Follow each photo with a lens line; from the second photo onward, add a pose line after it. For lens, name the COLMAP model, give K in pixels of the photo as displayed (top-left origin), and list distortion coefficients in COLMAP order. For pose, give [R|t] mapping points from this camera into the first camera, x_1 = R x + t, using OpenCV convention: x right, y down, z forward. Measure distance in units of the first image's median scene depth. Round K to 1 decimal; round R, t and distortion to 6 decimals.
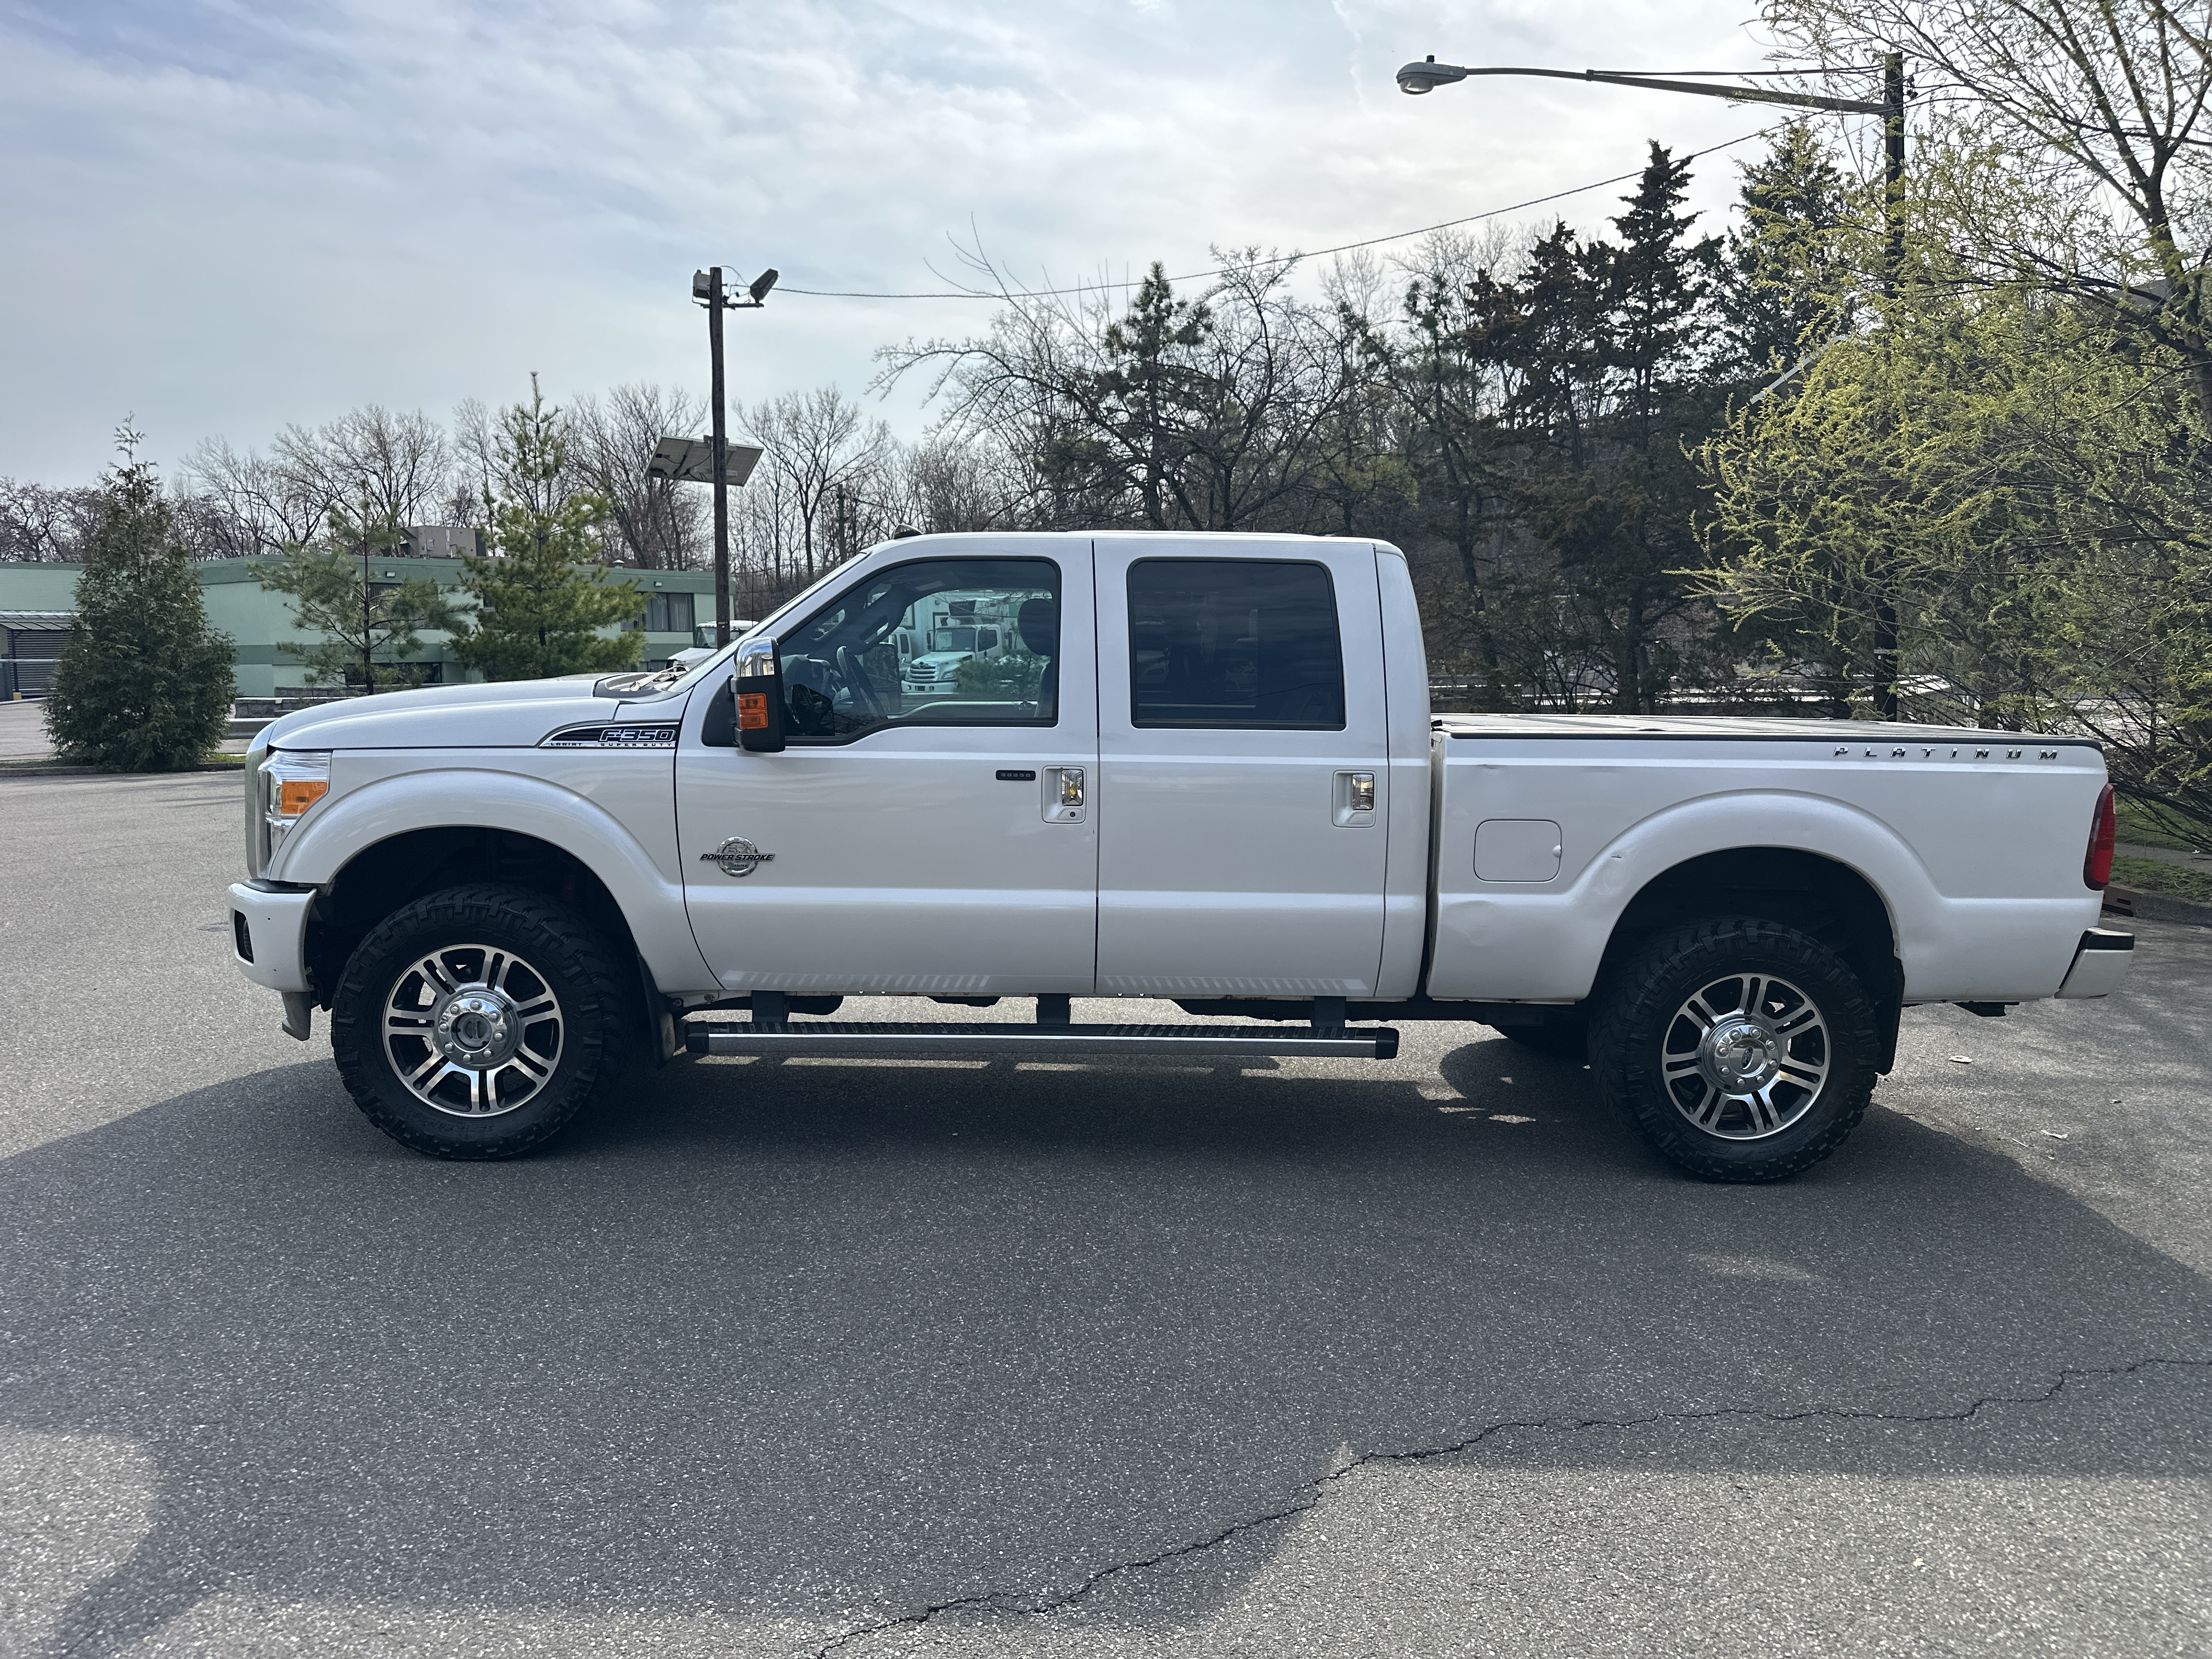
lens RADIAL K [[1568.7, 0, 1106.0], [0, 1568.7, 829.5], [0, 0, 1]] dist [0.004161, -0.002392]
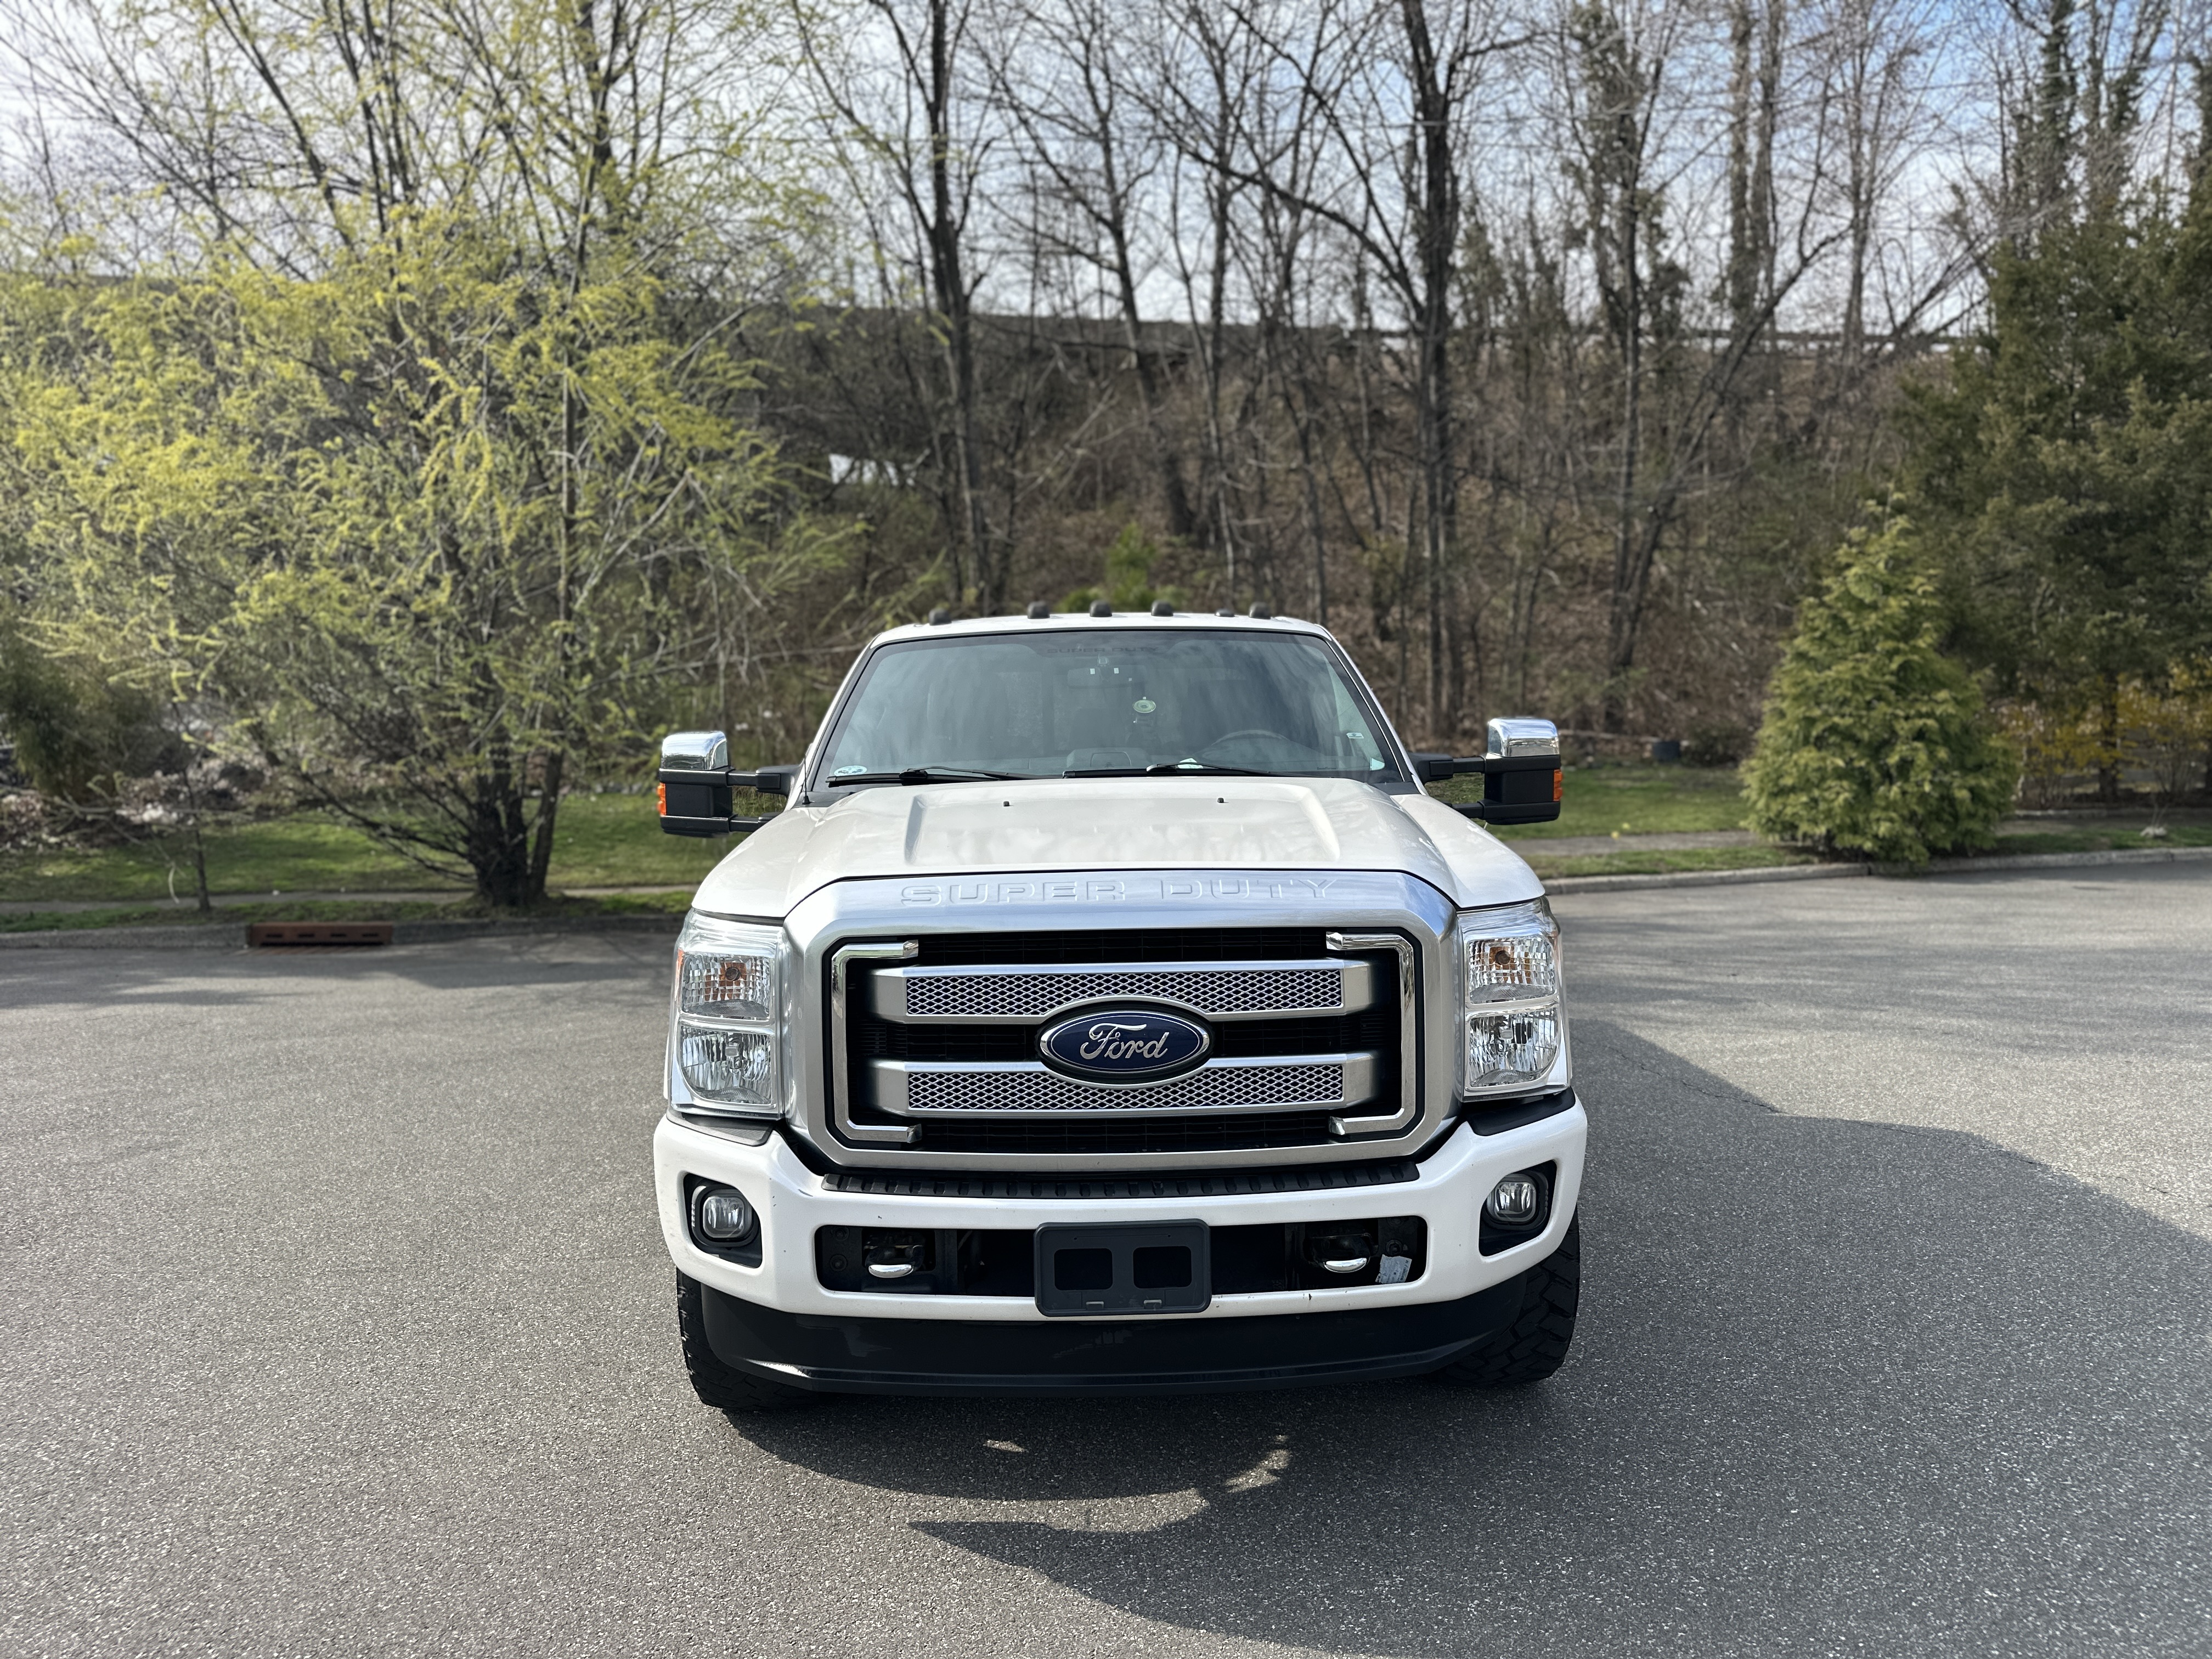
lens RADIAL K [[1525.1, 0, 1107.5], [0, 1525.1, 794.2], [0, 0, 1]] dist [0.000809, -0.004474]
pose [[0.021898, -0.070210, 0.997292, -0.249426], [0.121936, 0.990271, 0.067038, -0.034767], [-0.992296, 0.120138, 0.030246, 0.242127]]
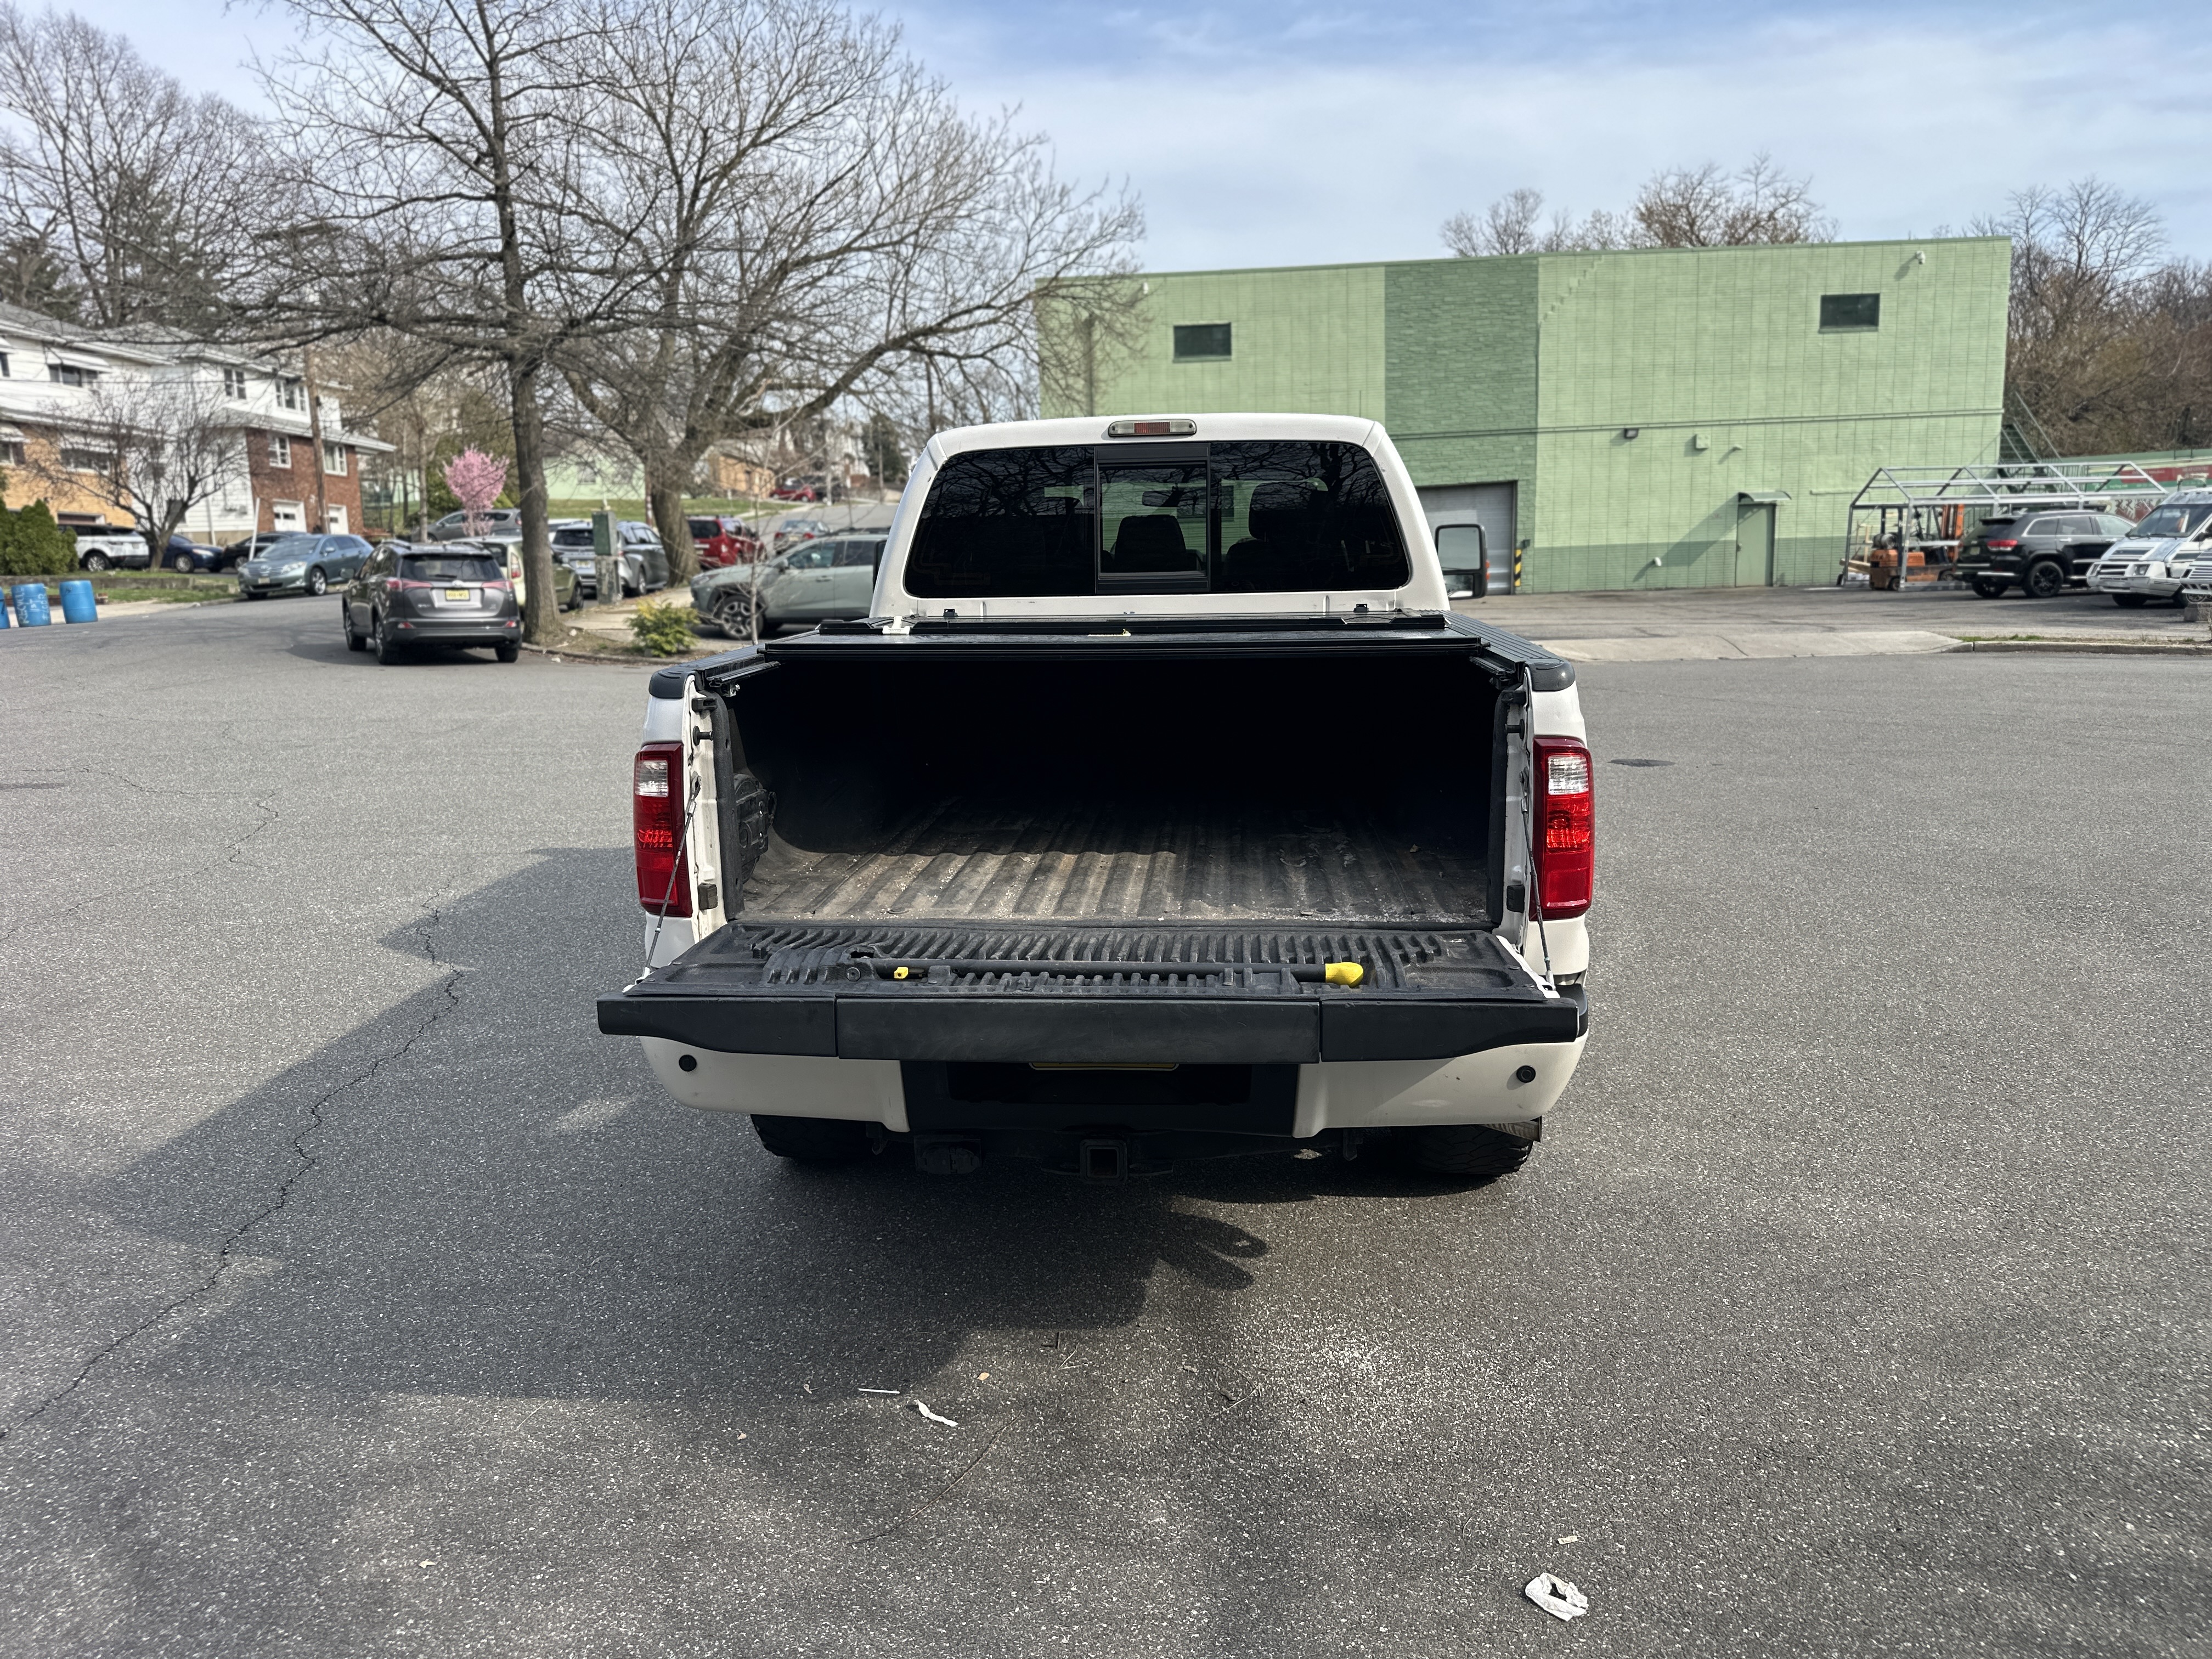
lens RADIAL K [[1533.7, 0, 1102.7], [0, 1533.7, 884.4], [0, 0, 1]] dist [0.060255, -0.123315]
pose [[-0.117033, 0.198924, -0.973002, 0.260105], [-0.091099, 0.973454, 0.209973, -0.024624], [0.988941, 0.113214, -0.095804, 0.267829]]
